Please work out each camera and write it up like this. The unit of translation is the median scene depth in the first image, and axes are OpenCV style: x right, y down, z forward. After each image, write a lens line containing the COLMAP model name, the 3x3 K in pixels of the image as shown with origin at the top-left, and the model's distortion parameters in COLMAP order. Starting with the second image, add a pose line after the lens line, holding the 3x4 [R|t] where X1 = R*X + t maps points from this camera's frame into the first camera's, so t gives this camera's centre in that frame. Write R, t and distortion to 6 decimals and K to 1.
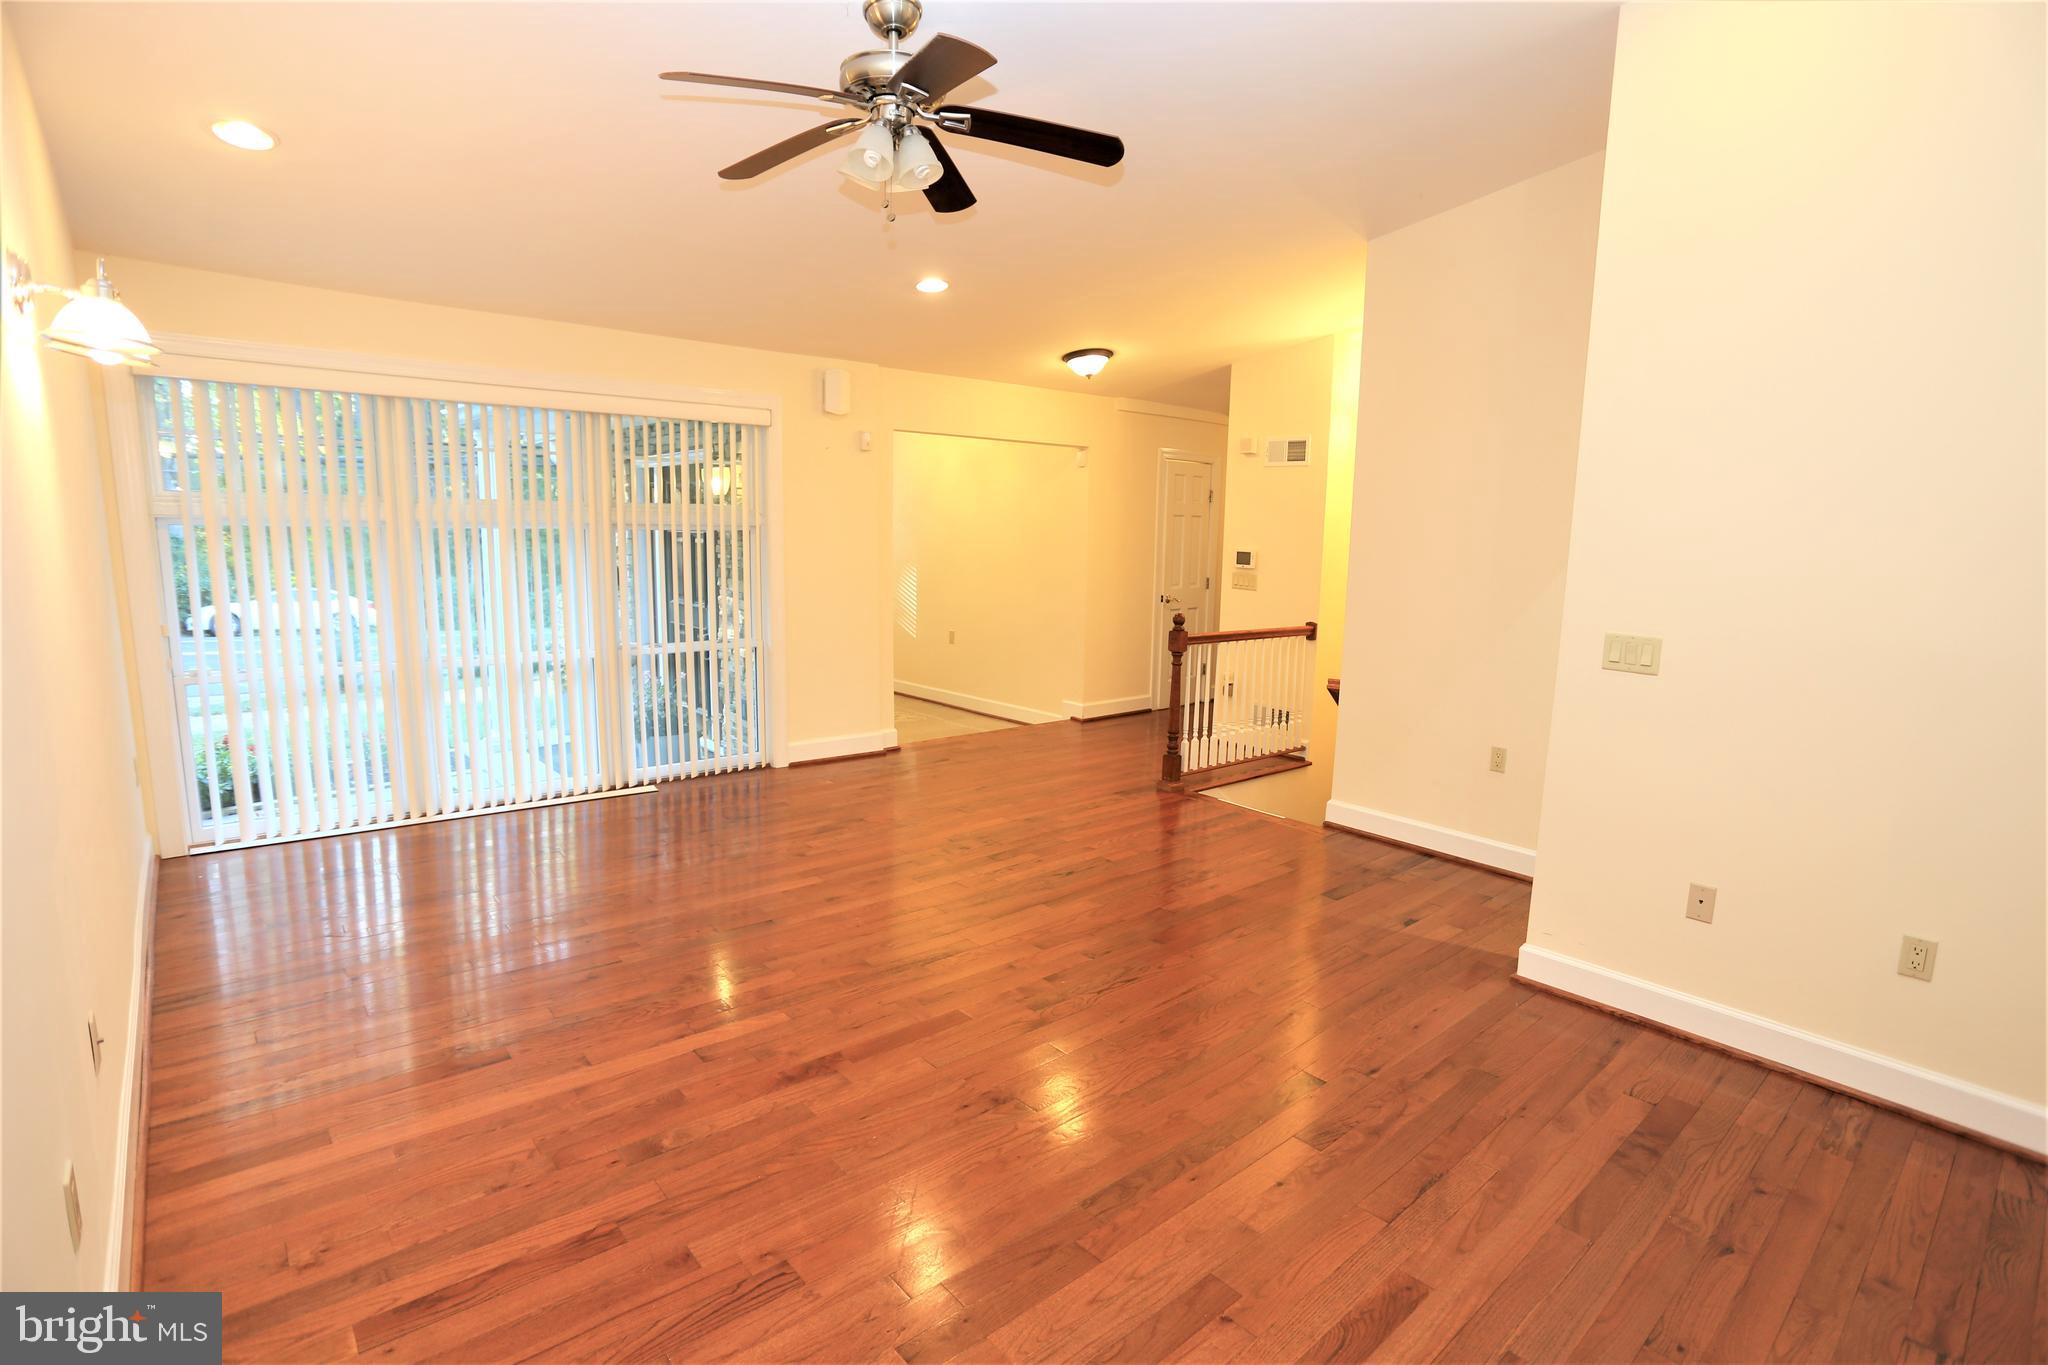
lens RADIAL K [[1005.9, 0, 1030.1], [0, 1005.9, 682.9], [0, 0, 1]] dist [-0.077945, 0.030202]
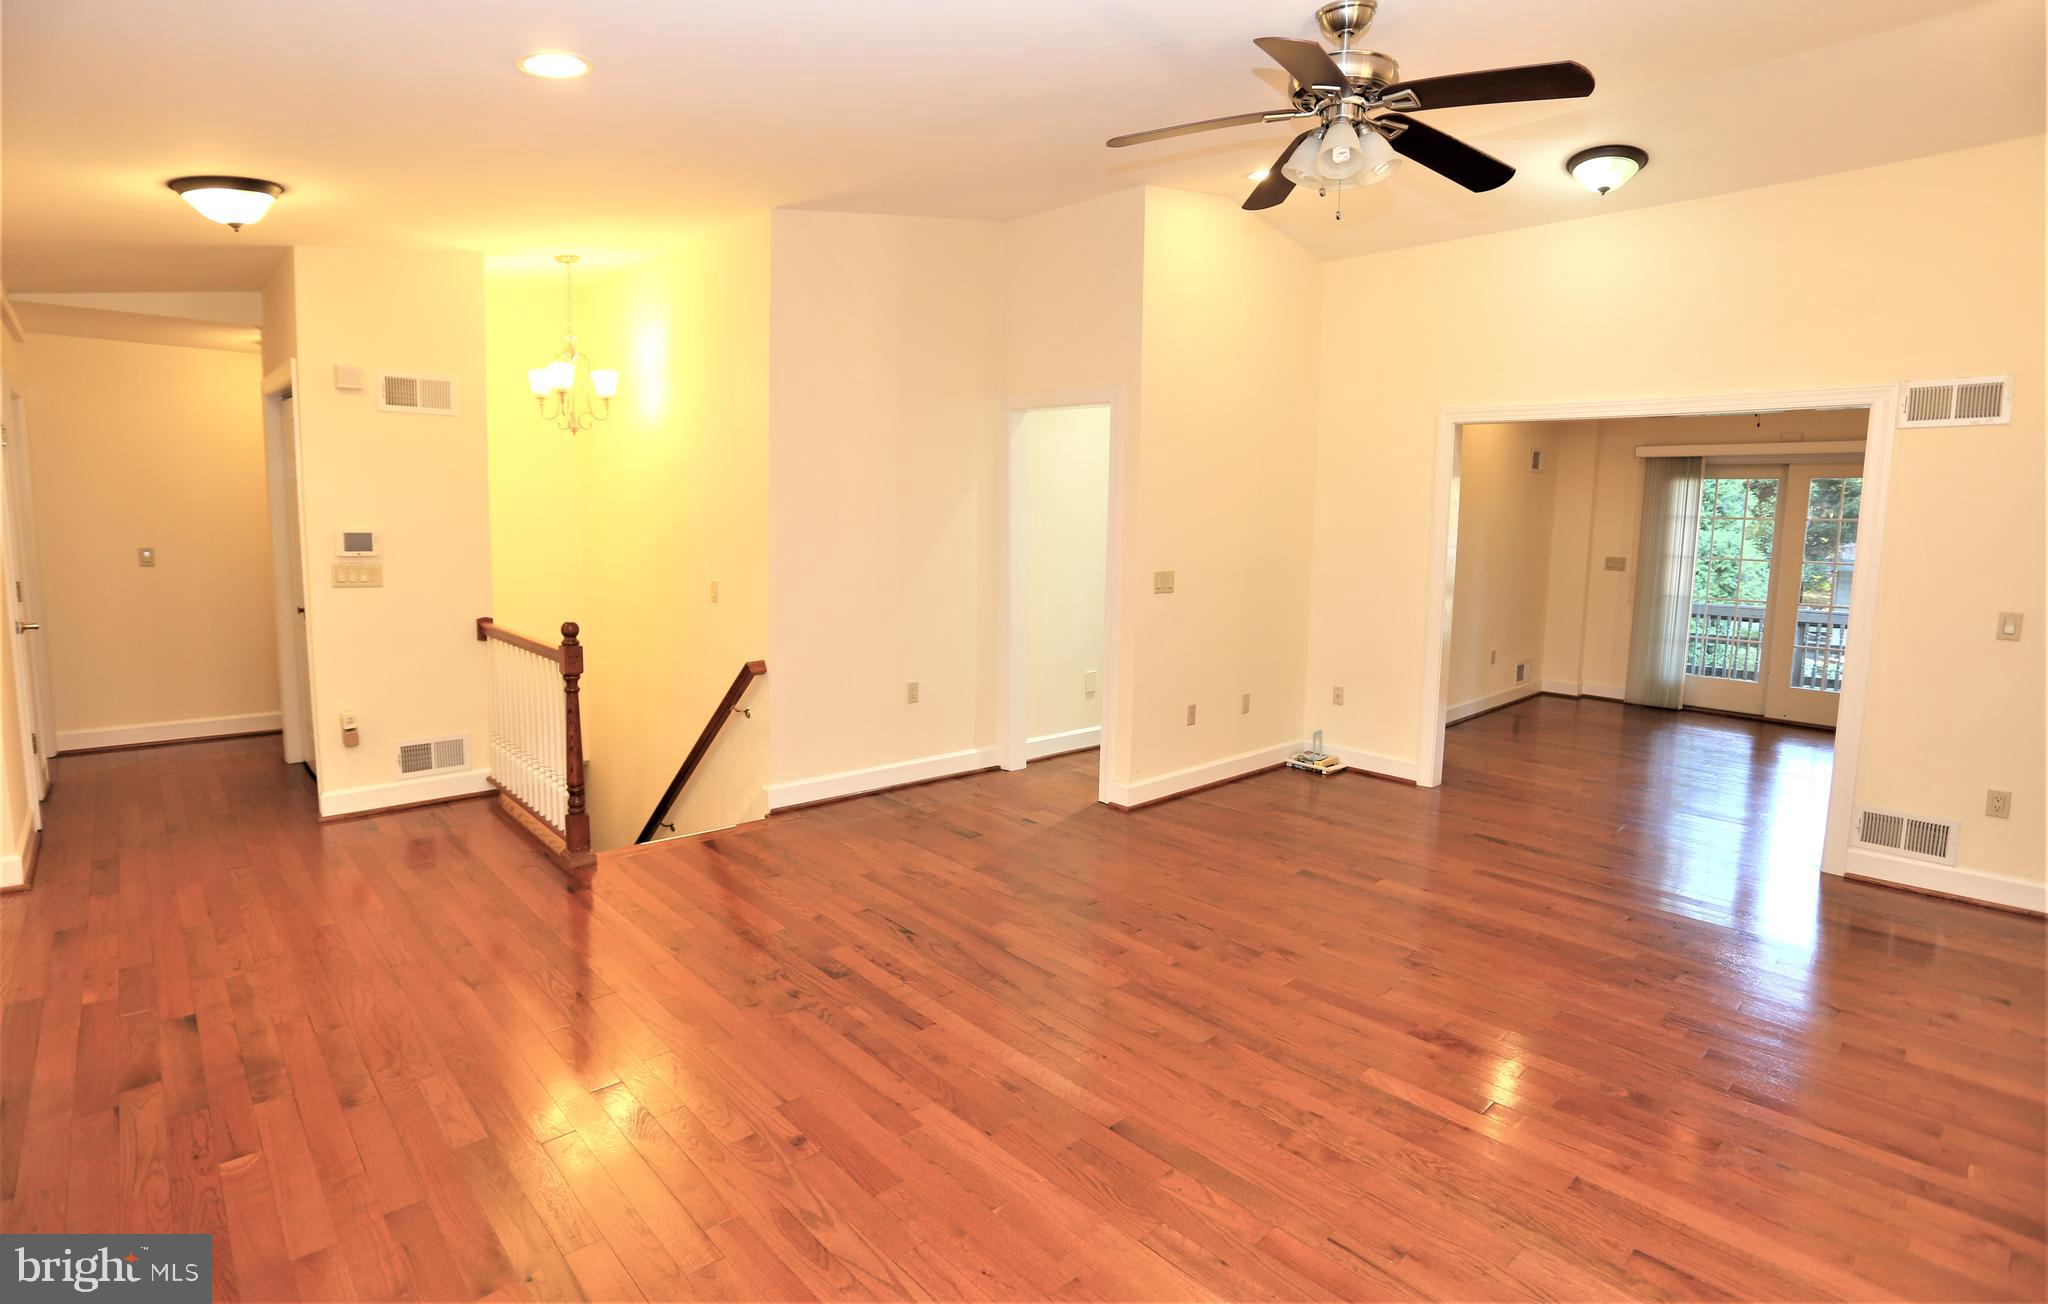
lens RADIAL K [[1003.3, 0, 1031.6], [0, 1003.3, 624.8], [0, 0, 1]] dist [-0.062586, 0.020101]
pose [[-0.044656, -0.137621, 0.989478, -0.969273], [0.133330, 0.980784, 0.142429, -0.209583], [-0.990065, 0.138288, -0.025449, 1.160303]]
